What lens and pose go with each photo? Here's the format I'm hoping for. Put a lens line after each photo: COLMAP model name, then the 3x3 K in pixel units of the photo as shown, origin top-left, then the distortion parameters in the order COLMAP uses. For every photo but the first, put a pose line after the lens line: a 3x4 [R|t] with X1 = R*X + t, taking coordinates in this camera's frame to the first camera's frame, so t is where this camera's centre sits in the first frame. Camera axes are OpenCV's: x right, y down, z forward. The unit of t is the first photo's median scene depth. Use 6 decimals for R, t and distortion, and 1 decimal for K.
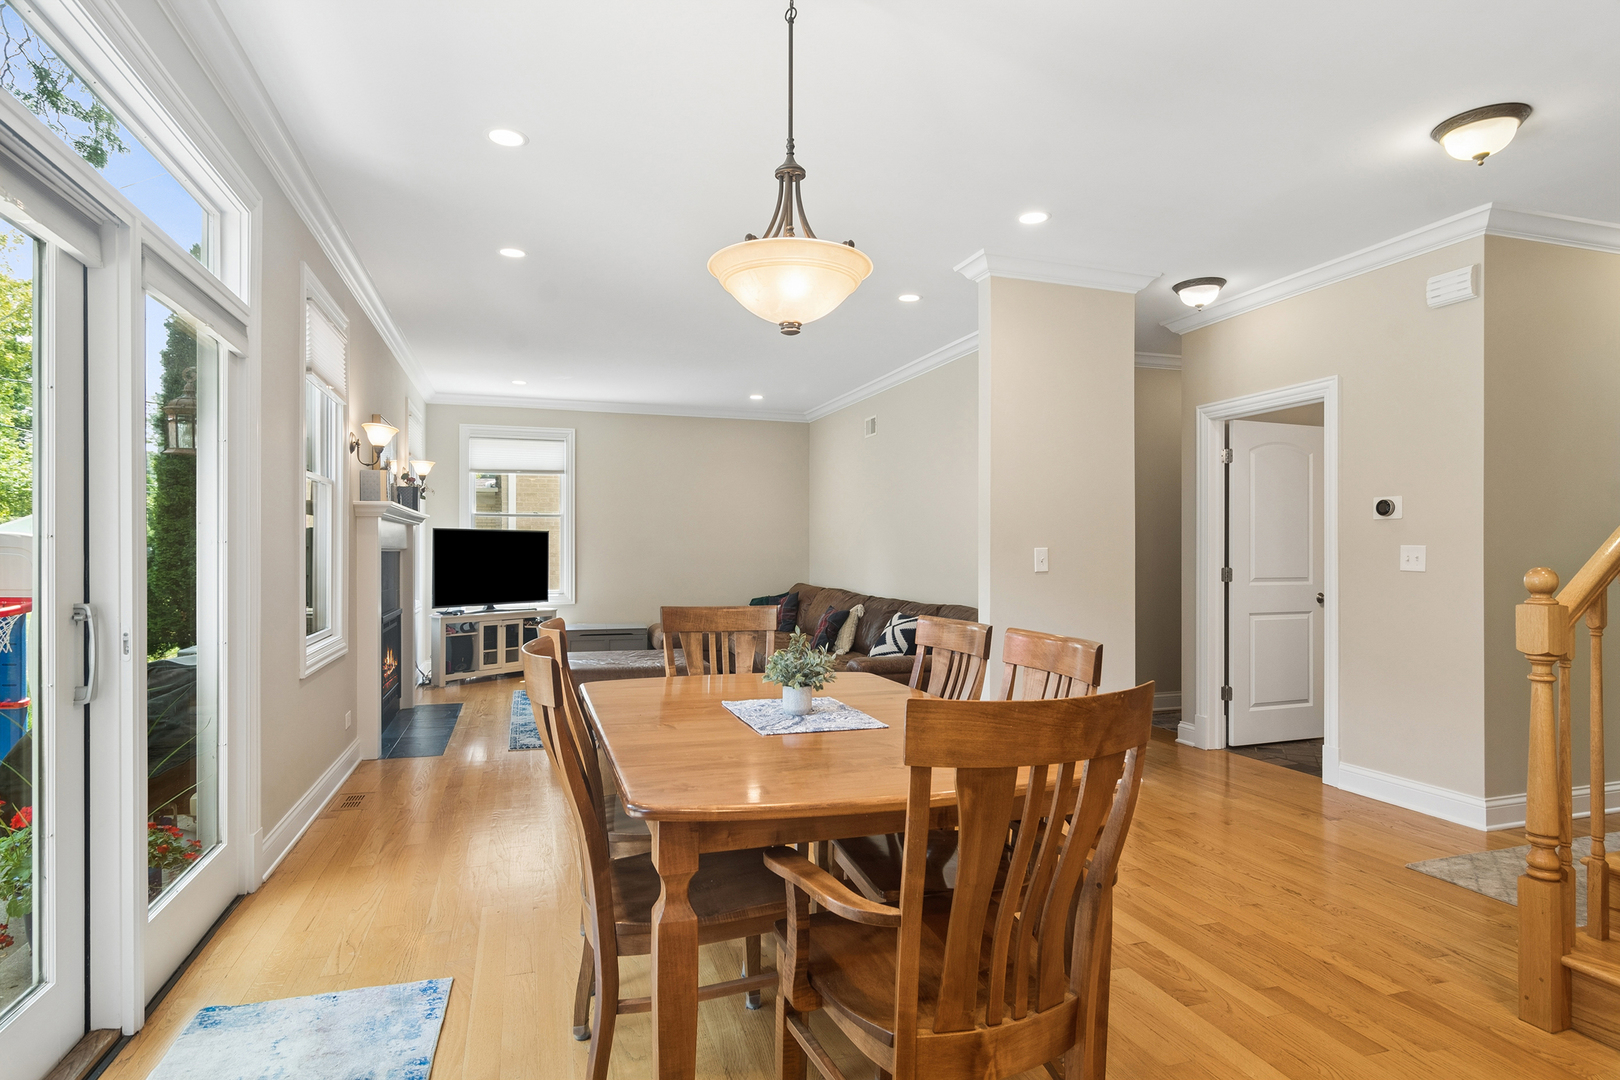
lens RADIAL K [[882.8, 0, 813.5], [0, 882.8, 540.9], [0, 0, 1]] dist [-0.003518, 0.002130]
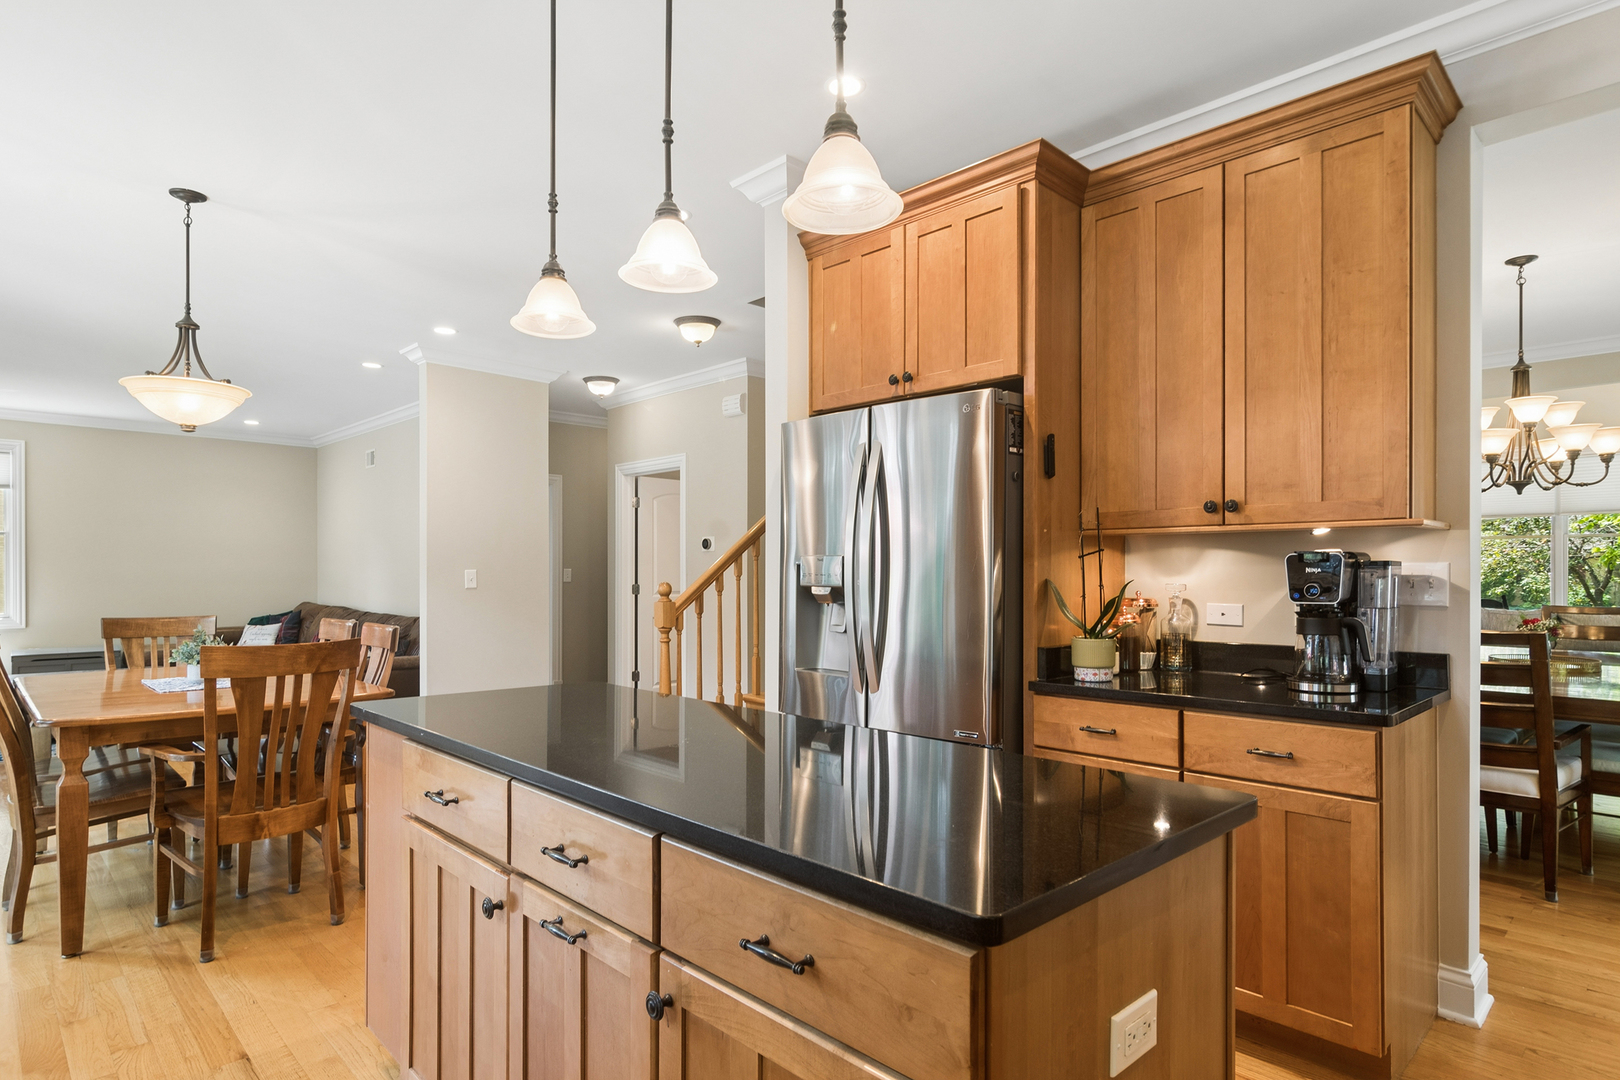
lens RADIAL K [[882.8, 0, 815.5], [0, 882.8, 568.1], [0, 0, 1]] dist [-0.003518, 0.002130]
pose [[0.896473, 0.001431, 0.443096, 0.103032], [-0.005666, 0.999950, 0.008233, -0.006625], [-0.443062, -0.009891, 0.896436, -0.321833]]
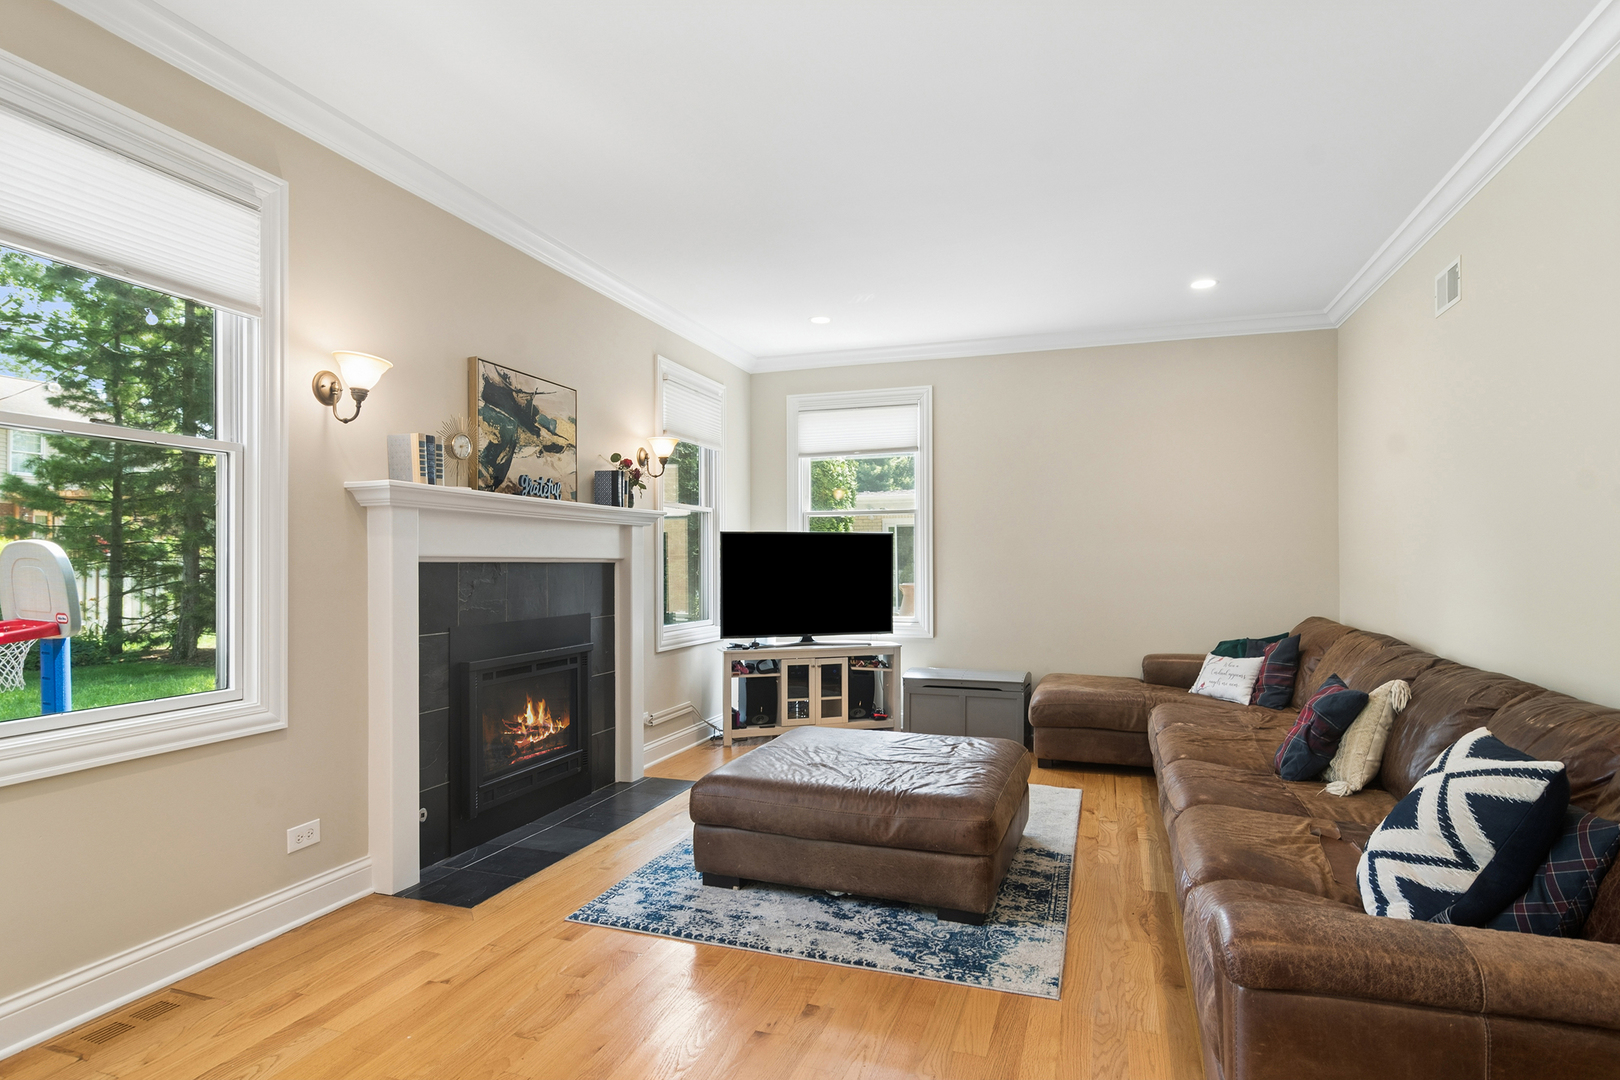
lens RADIAL K [[882.8, 0, 802.5], [0, 882.8, 565.4], [0, 0, 1]] dist [-0.003518, 0.002130]
pose [[0.800396, -0.001470, -0.599470, 0.097647], [0.010002, 0.999891, 0.010903, 0.008956], [0.599389, -0.014722, 0.800323, 0.591346]]
